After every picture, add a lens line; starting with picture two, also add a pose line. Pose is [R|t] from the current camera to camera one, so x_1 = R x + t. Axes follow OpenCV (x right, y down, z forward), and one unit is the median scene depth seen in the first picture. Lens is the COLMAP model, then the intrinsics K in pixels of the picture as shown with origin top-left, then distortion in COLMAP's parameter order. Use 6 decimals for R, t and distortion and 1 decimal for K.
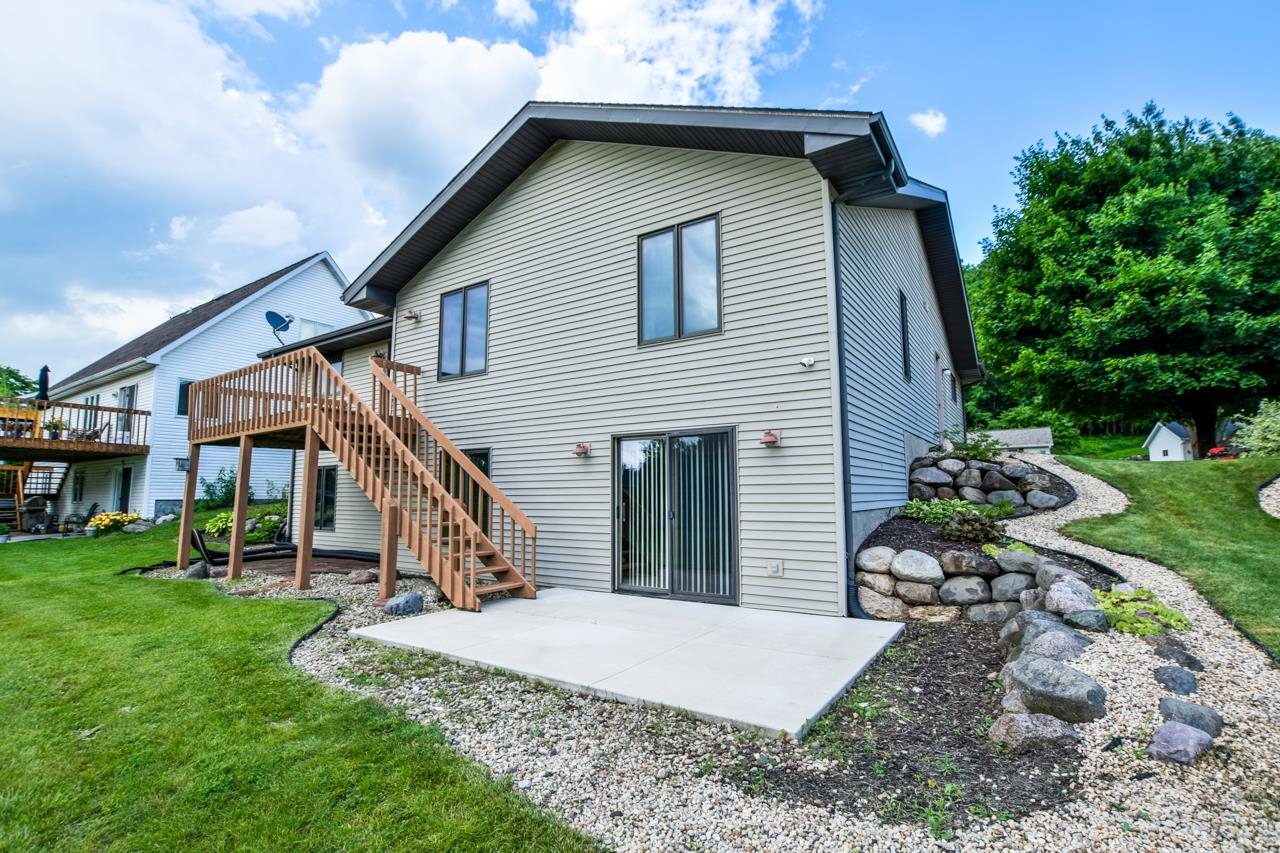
lens RADIAL K [[571.6, 0, 640.0], [0, 571.6, 426.5], [0, 0, 1]] dist [-0.024674, 0.000023]
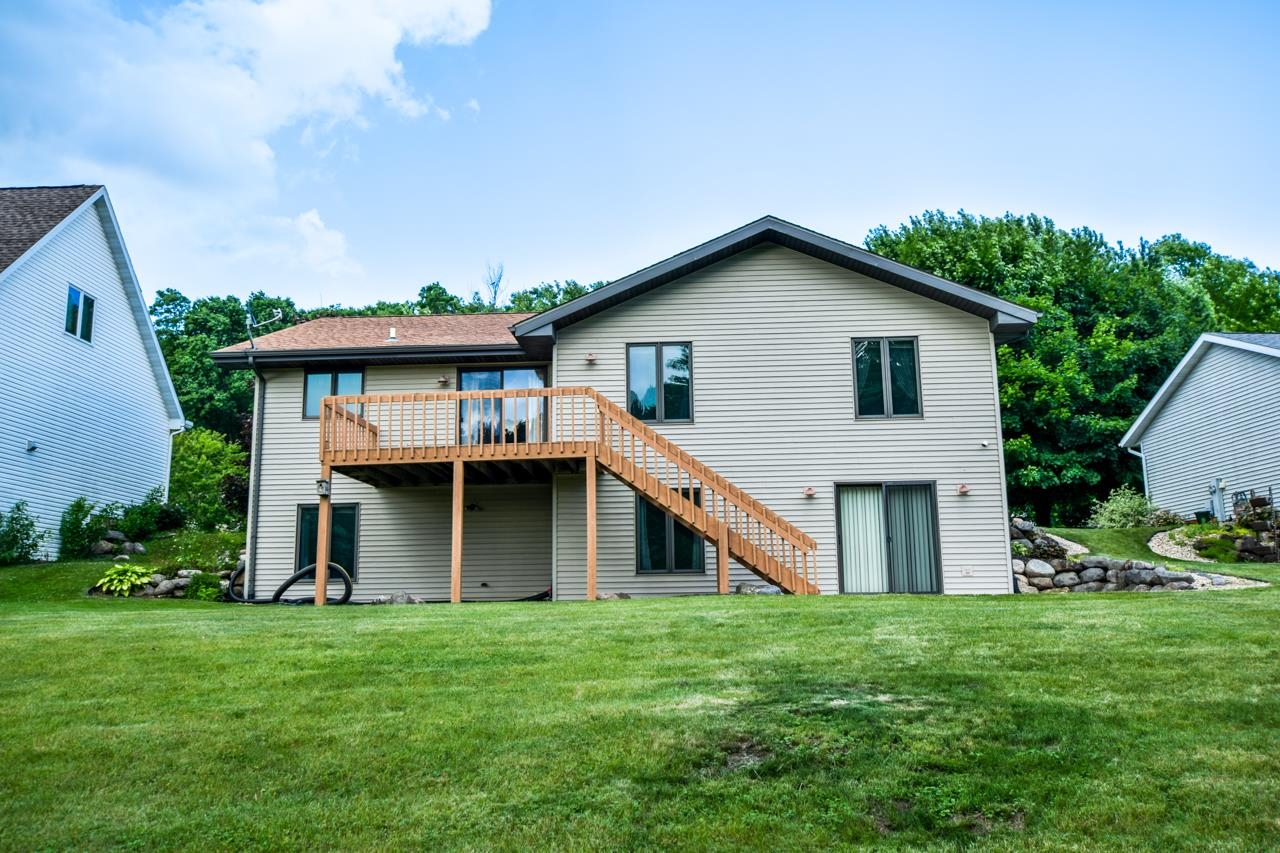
lens RADIAL K [[1012.6, 0, 615.4], [0, 1012.6, 421.2], [0, 0, 1]] dist [0.003434, 0.000273]
pose [[0.880024, 0.092130, 0.465908, -1.240714], [-0.052474, 0.993860, -0.097416, 0.100073], [-0.472022, 0.061280, 0.879454, -0.655251]]
